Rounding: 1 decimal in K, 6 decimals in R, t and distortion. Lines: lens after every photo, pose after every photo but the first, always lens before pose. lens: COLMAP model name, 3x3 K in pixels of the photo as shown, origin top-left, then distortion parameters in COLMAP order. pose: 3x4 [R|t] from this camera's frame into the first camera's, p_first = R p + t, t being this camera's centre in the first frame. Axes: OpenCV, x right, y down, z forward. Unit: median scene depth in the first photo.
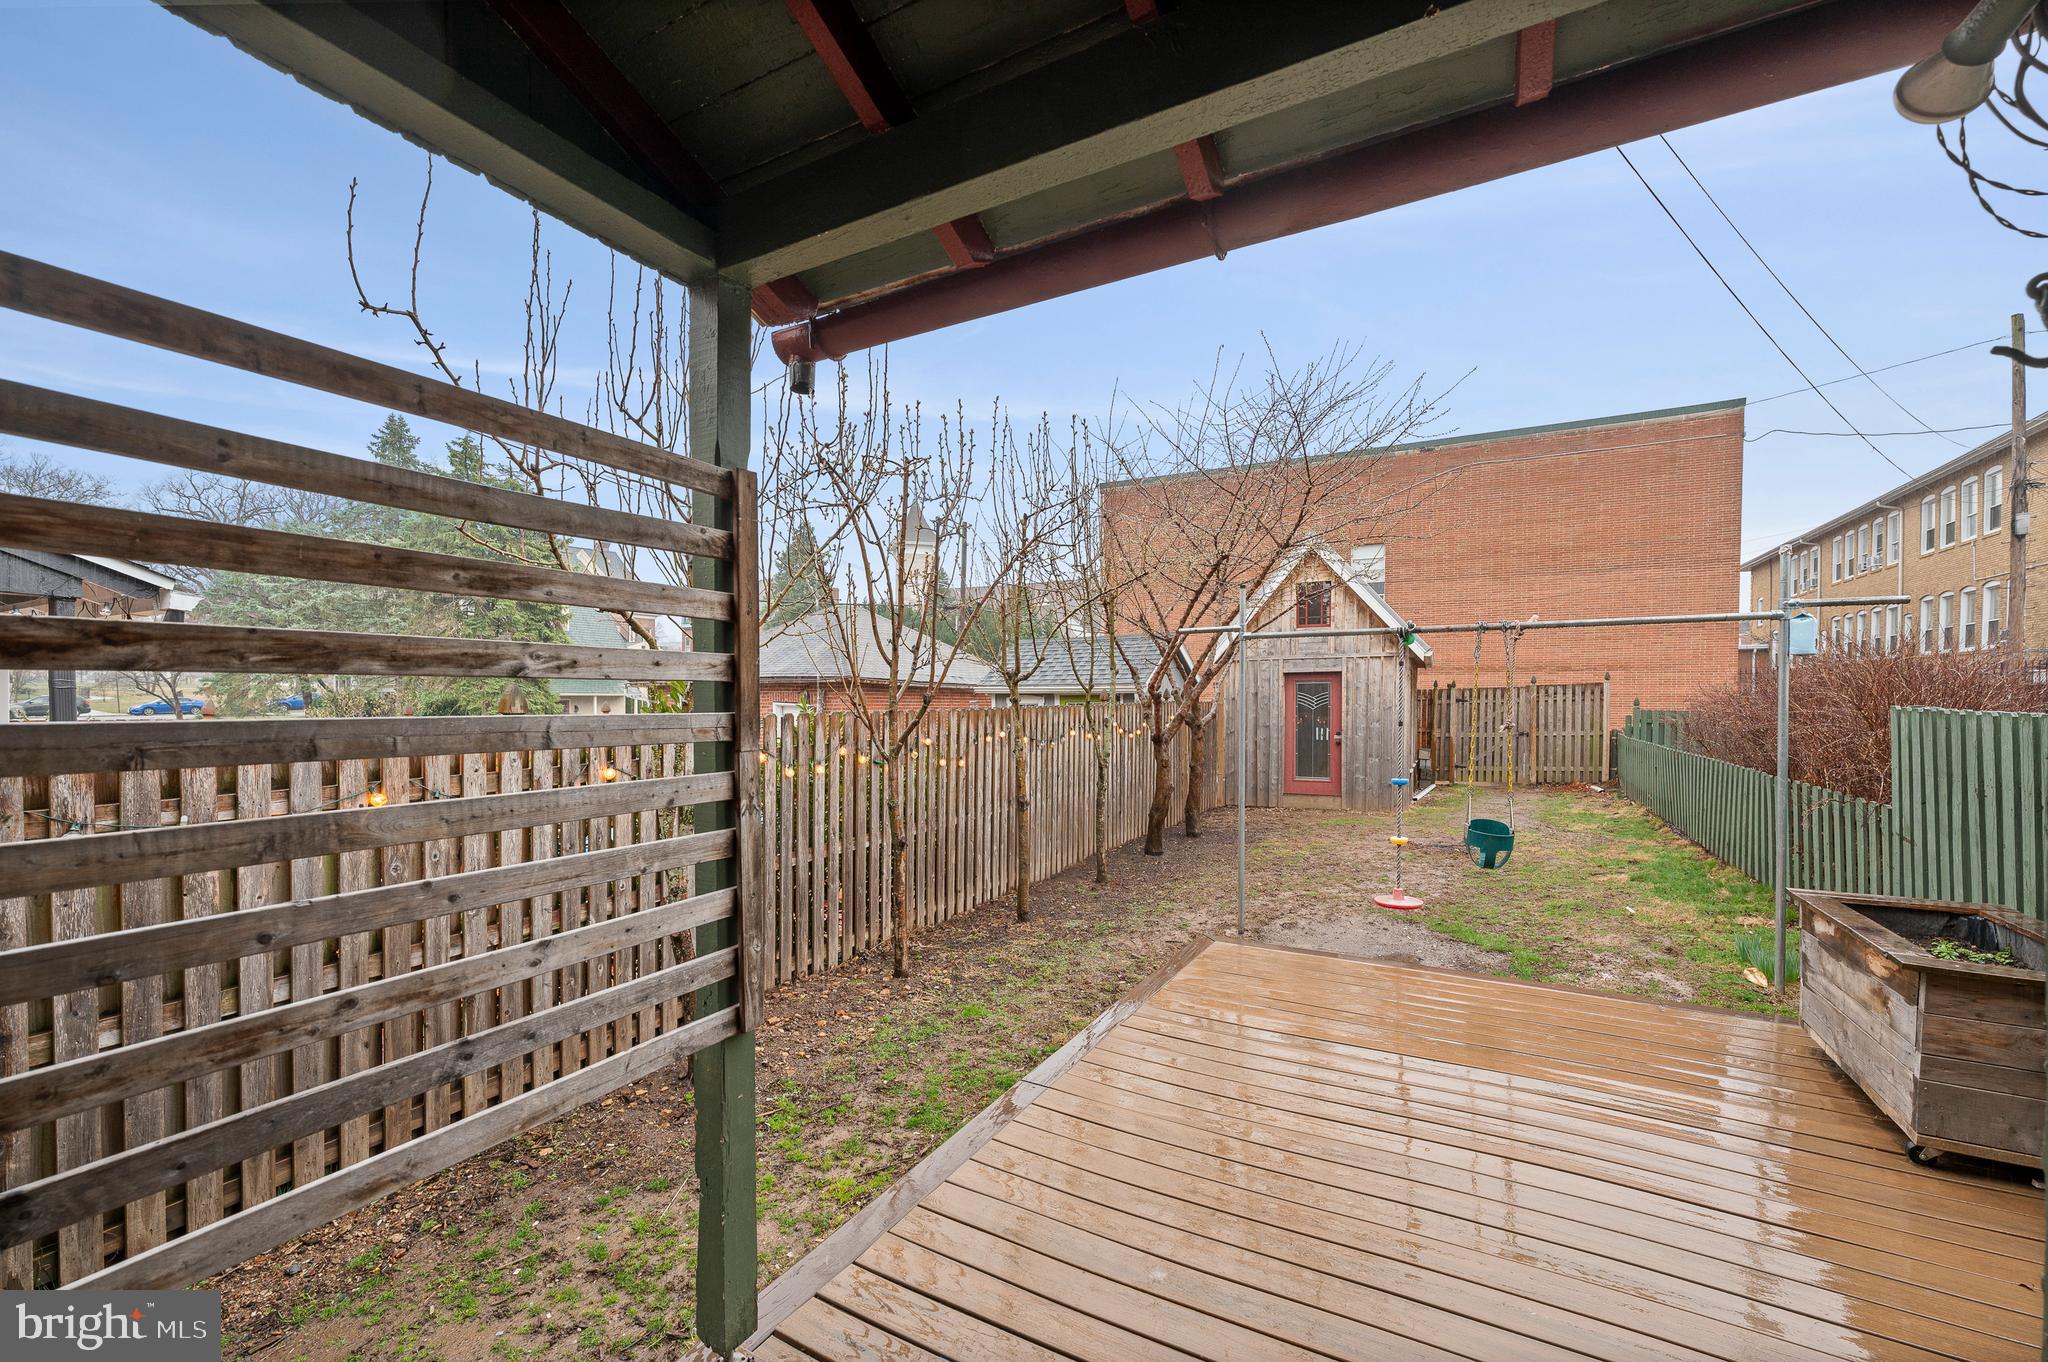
lens RADIAL K [[835.3, 0, 1017.9], [0, 835.3, 697.9], [0, 0, 1]] dist [-0.001158, 0.000324]
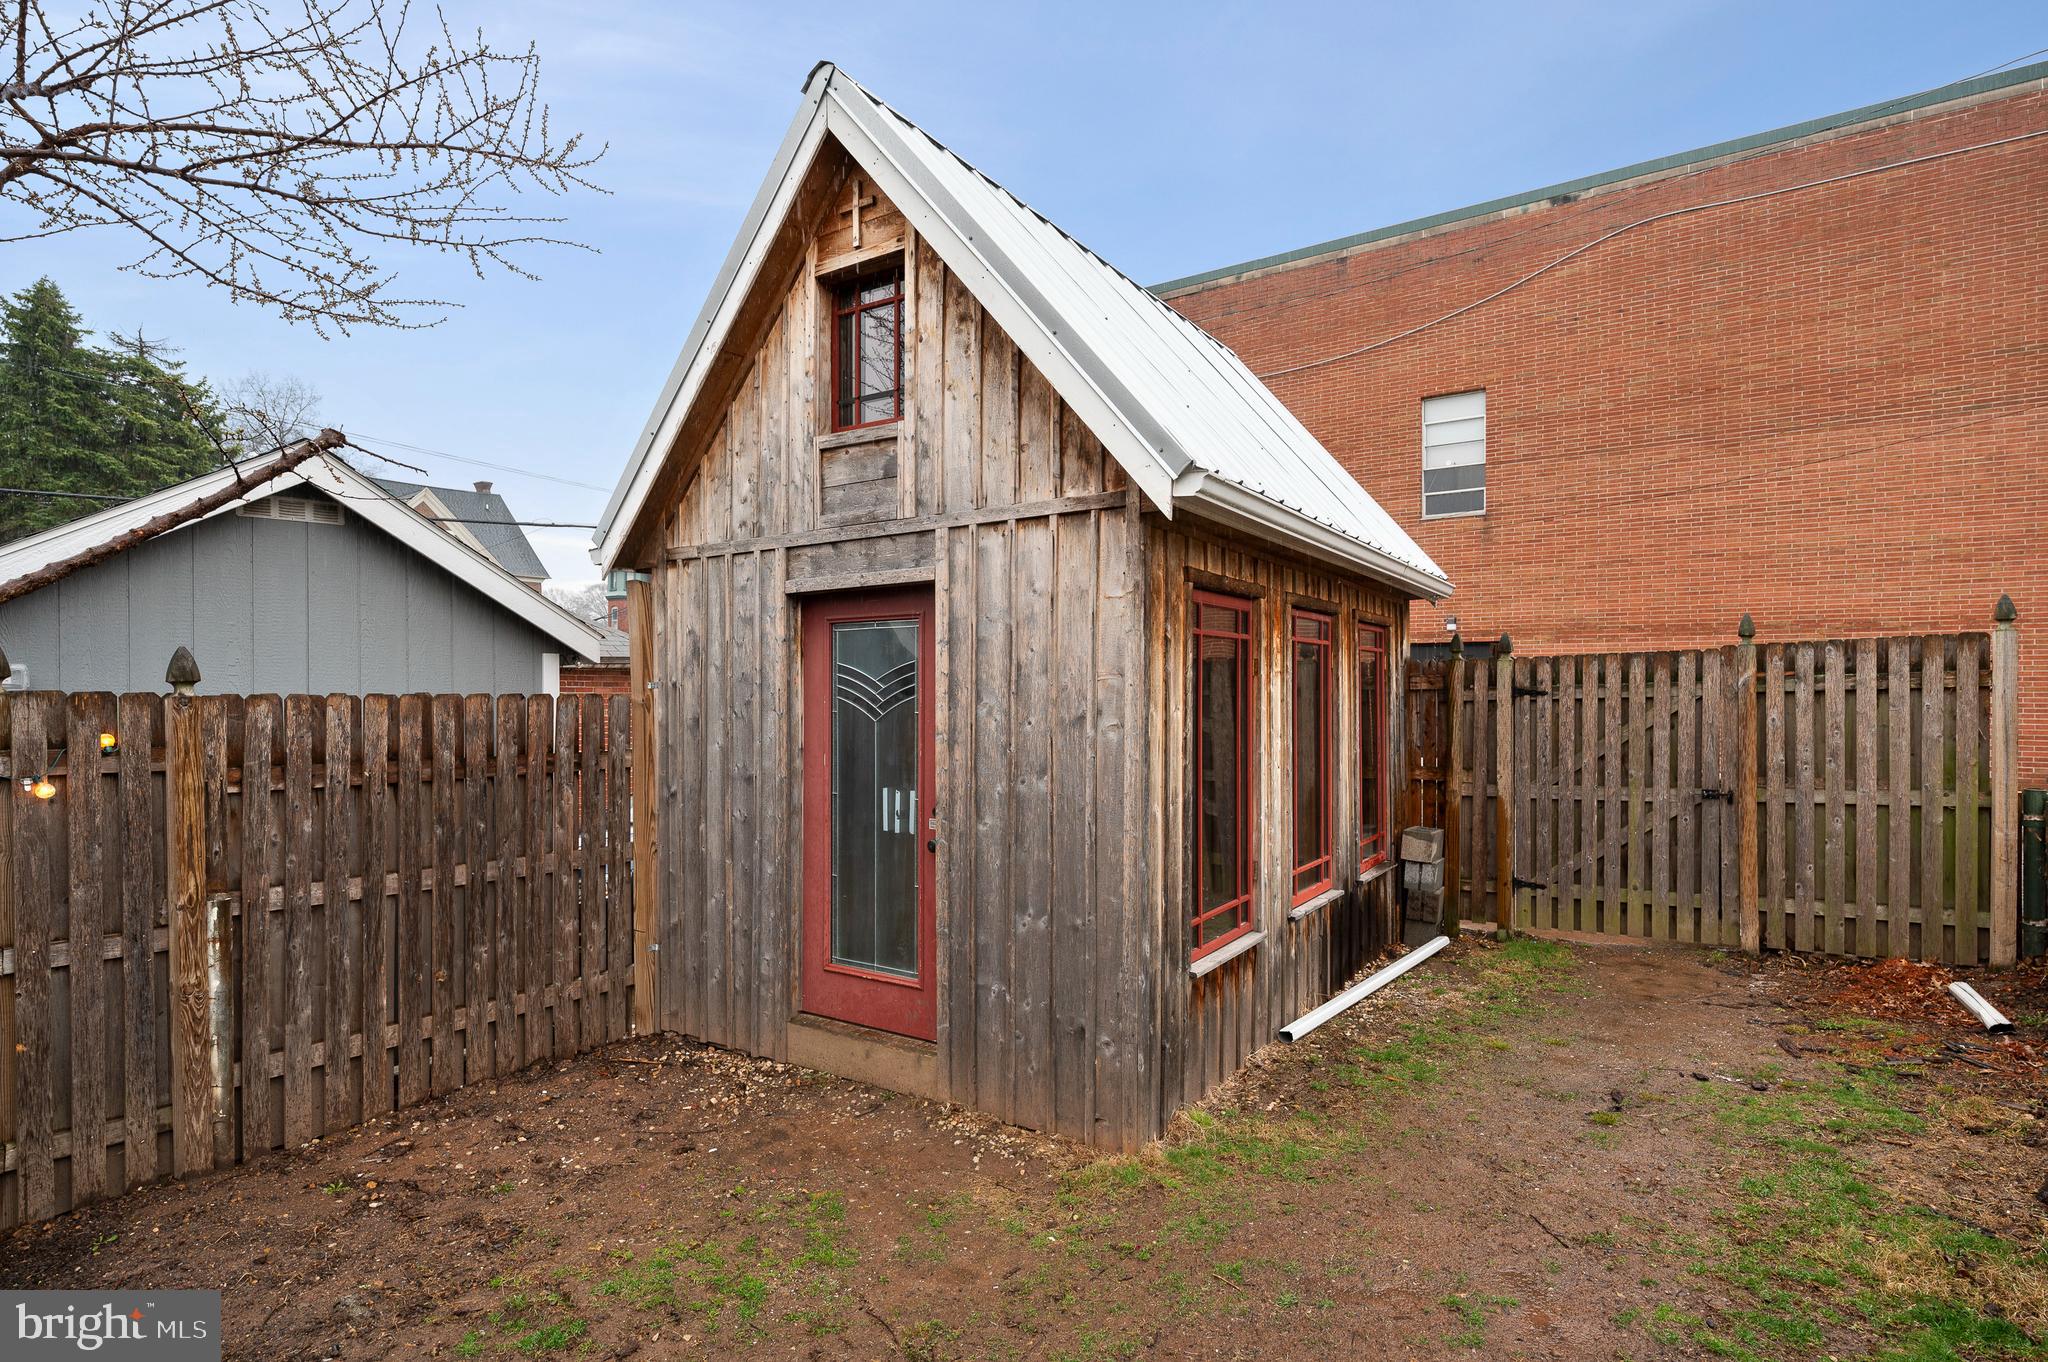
lens RADIAL K [[1026.8, 0, 1028.2], [0, 1026.8, 673.5], [0, 0, 1]] dist [0.000724, -0.000234]
pose [[0.994085, -0.002246, -0.108582, 0.388287], [0.000425, 0.999859, -0.016791, 0.002744], [0.108604, 0.016646, 0.993946, 0.581754]]
